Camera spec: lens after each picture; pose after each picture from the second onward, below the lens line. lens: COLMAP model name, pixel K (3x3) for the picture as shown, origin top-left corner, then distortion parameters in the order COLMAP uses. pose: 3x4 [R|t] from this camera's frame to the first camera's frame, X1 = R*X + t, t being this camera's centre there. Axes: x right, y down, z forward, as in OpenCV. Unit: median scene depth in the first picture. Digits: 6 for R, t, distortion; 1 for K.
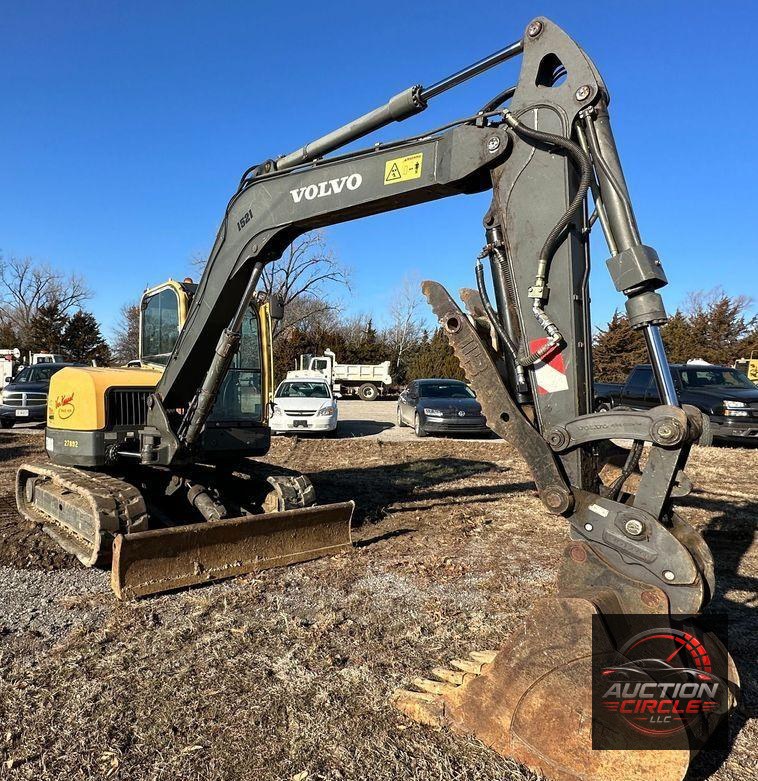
lens RADIAL K [[602.2, 0, 272.1], [0, 602.2, 362.0], [0, 0, 1]] dist [-0.004120, -0.001103]
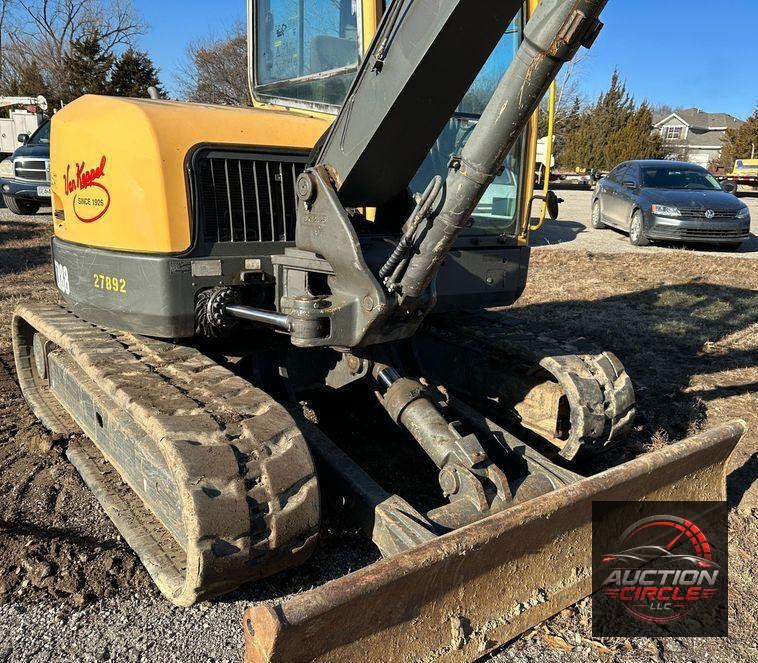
lens RADIAL K [[670.1, 0, 398.1], [0, 670.1, 349.8], [0, 0, 1]] dist [0.115096, -0.170187]
pose [[0.998626, 0.021196, 0.047916, -0.149209], [-0.034587, 0.953631, 0.298985, 0.030369], [-0.039356, -0.300231, 0.953054, 0.505451]]
